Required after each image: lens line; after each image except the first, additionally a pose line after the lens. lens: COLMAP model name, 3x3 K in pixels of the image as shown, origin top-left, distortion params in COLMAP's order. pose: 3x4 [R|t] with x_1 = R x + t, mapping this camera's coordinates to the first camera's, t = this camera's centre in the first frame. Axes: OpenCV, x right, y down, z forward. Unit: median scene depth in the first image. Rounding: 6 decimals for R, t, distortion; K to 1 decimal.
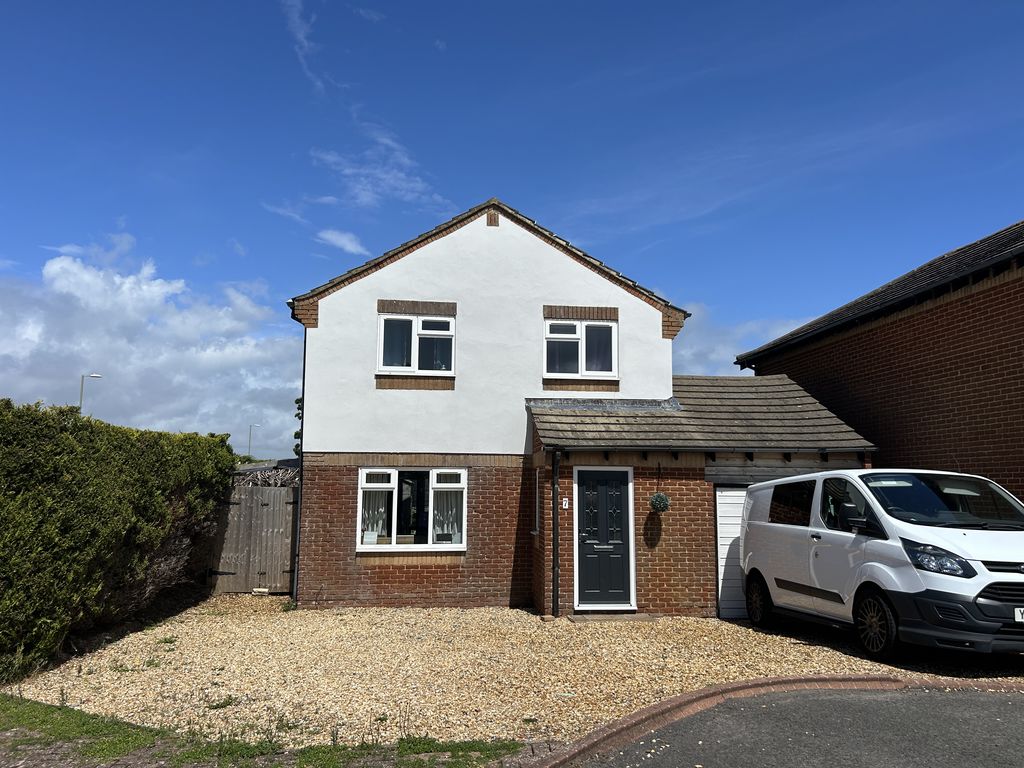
lens RADIAL K [[775.9, 0, 517.0], [0, 775.9, 392.9], [0, 0, 1]] dist [0.059381, -0.066865]
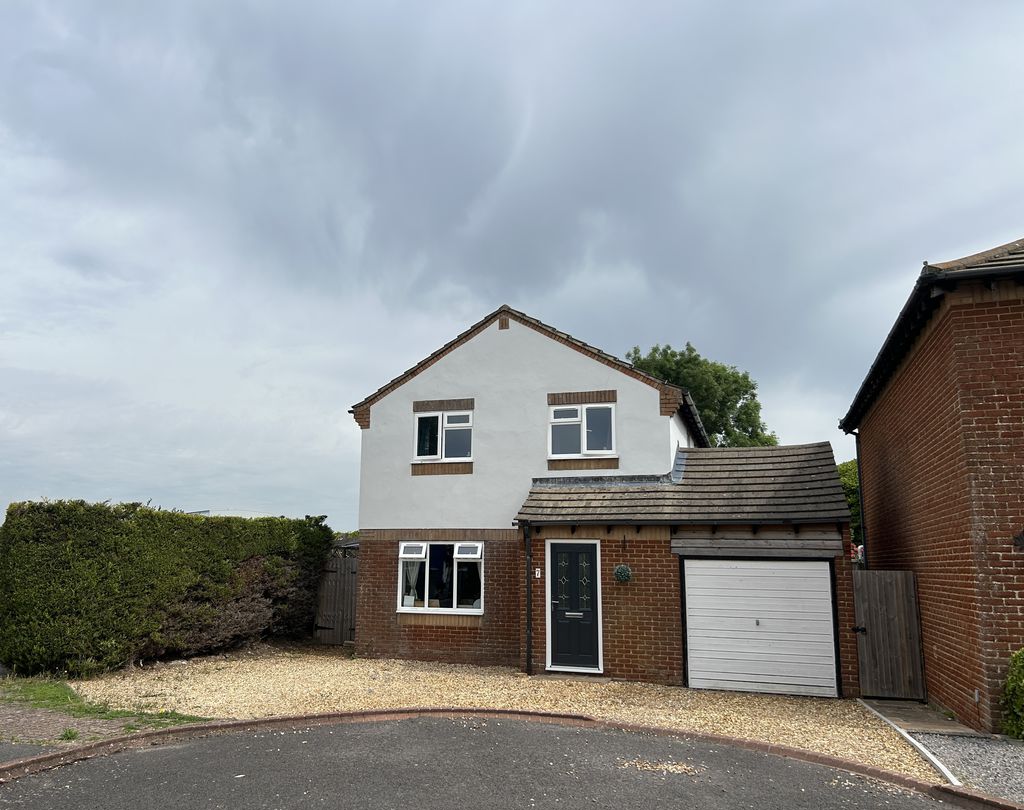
lens RADIAL K [[854.6, 0, 505.7], [0, 854.6, 398.9], [0, 0, 1]] dist [0.048145, -0.014389]
pose [[0.898293, -0.078035, -0.432412, 0.533143], [0.046211, 0.995424, -0.083640, -0.006063], [0.436960, 0.055151, 0.897788, -0.133050]]
